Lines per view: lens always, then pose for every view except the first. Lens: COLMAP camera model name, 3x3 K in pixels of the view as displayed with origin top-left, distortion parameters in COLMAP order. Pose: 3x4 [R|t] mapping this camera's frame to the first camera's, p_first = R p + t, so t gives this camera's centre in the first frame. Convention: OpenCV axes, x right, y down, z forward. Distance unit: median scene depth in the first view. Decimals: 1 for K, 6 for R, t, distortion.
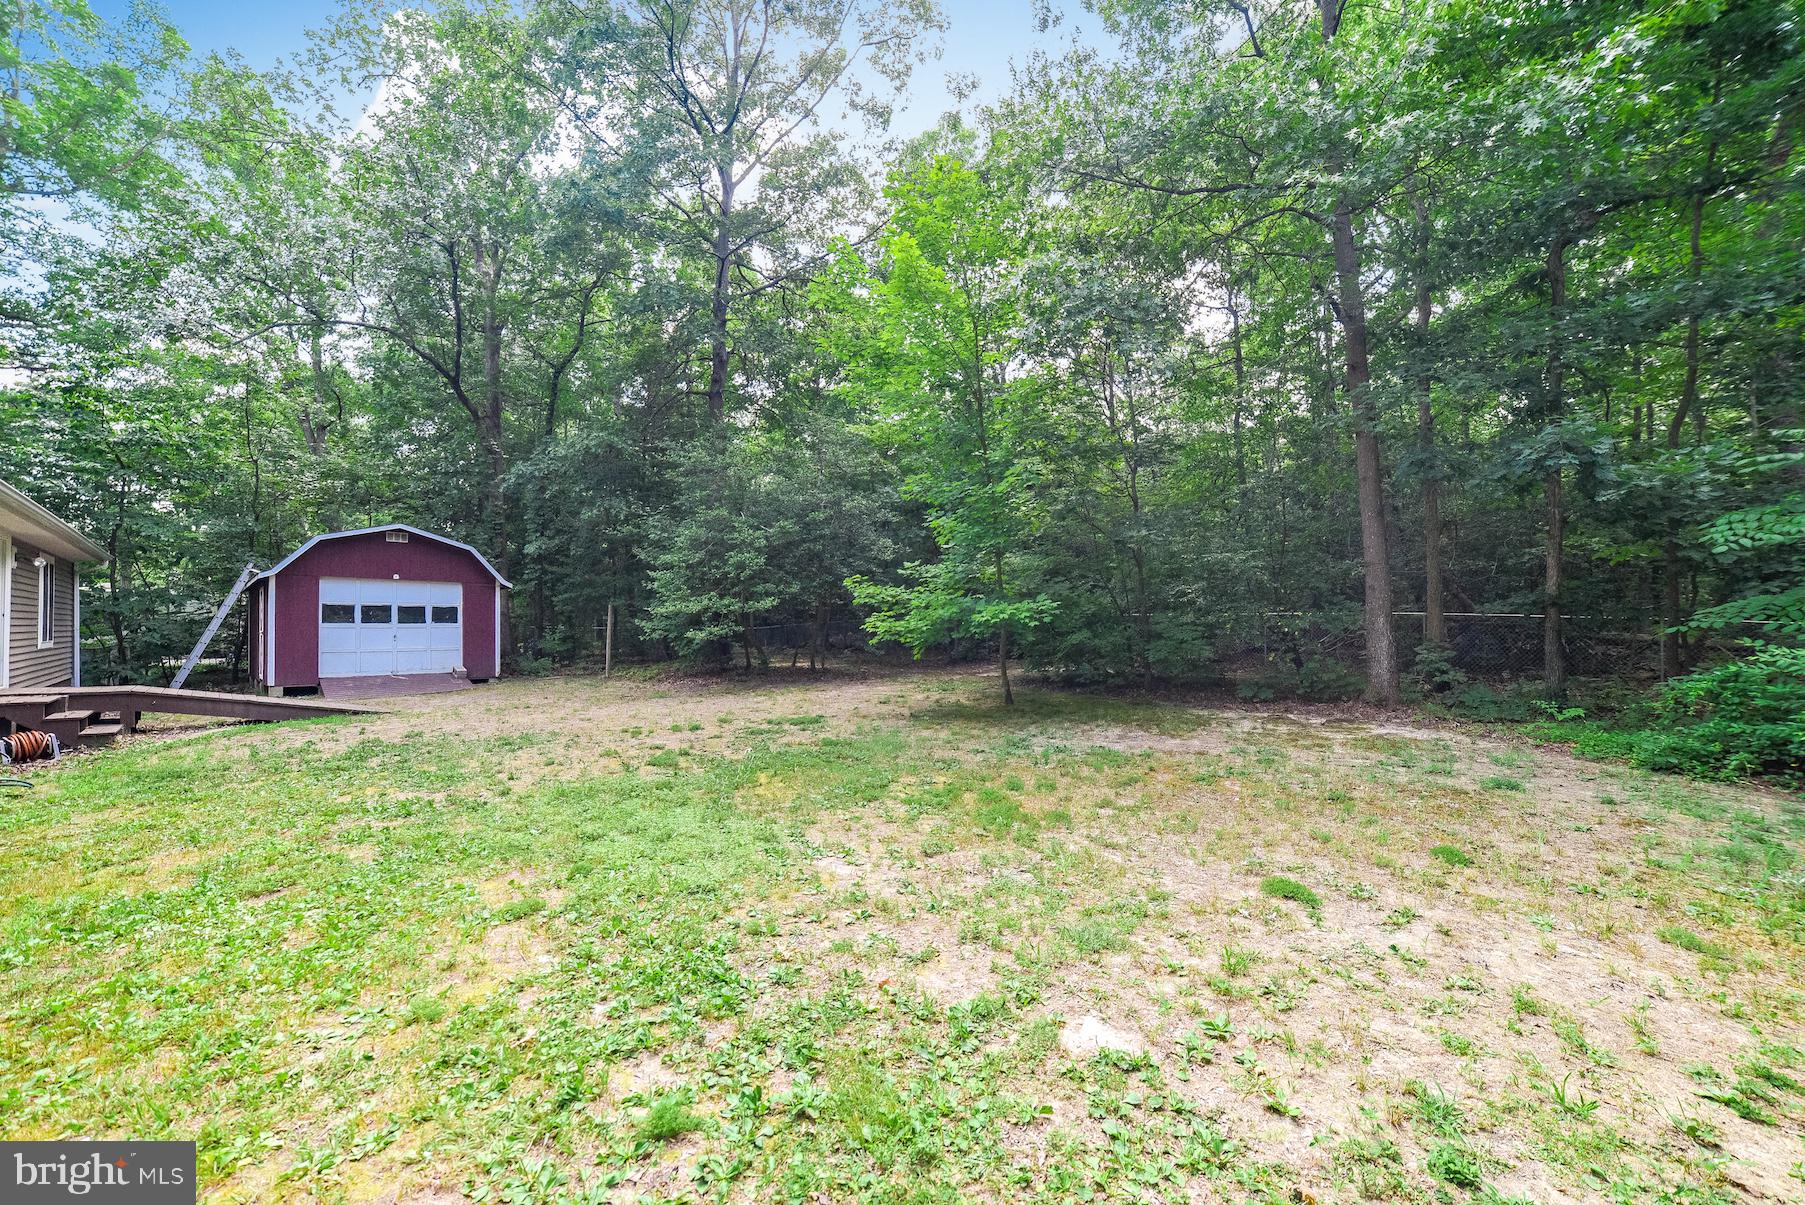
lens RADIAL K [[739.2, 0, 899.6], [0, 739.2, 608.7], [0, 0, 1]] dist [0.017109, 0.001016]
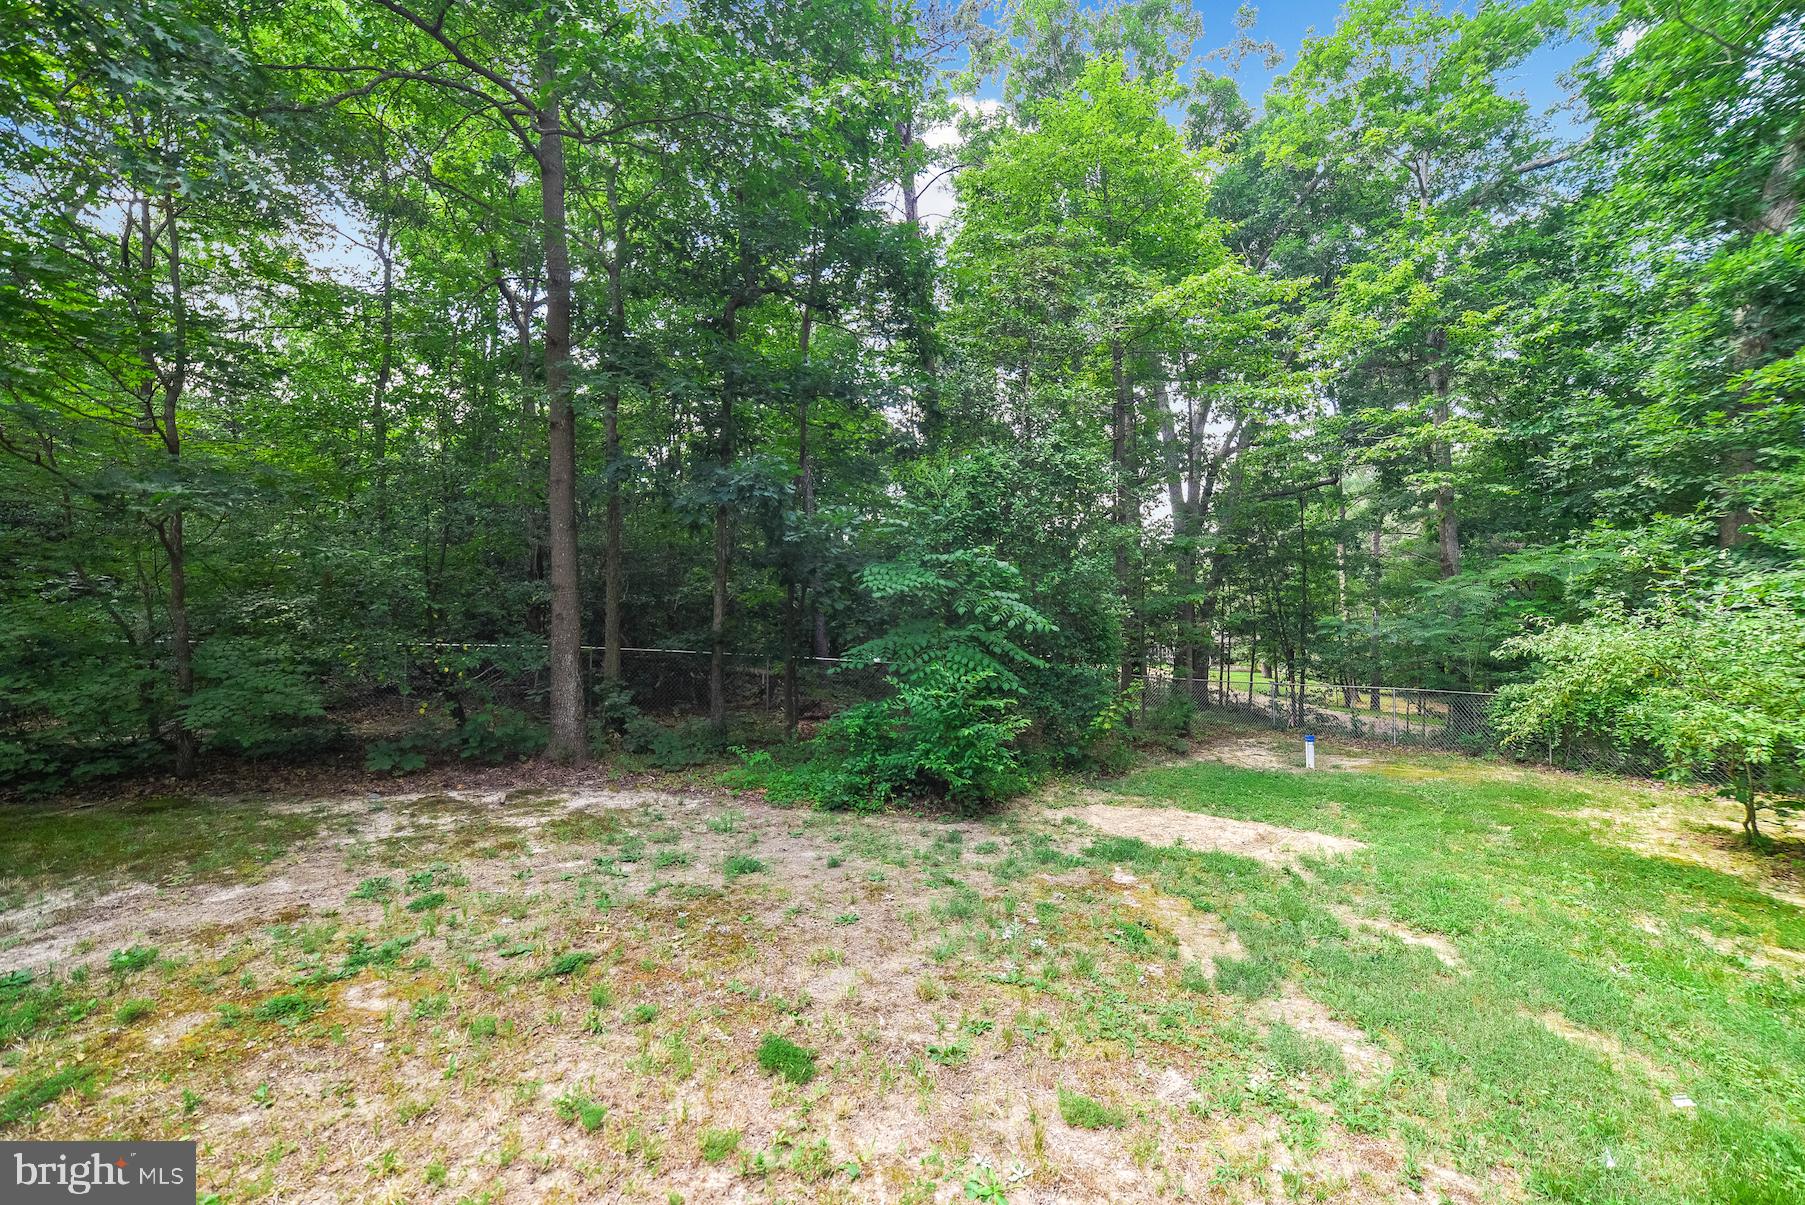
lens RADIAL K [[739.2, 0, 893.7], [0, 739.2, 600.0], [0, 0, 1]] dist [0.017109, 0.001016]
pose [[0.490694, 0.079017, 0.867742, 0.126847], [-0.030989, 0.996832, -0.073249, 0.003732], [-0.870781, 0.009052, 0.491588, 0.335445]]
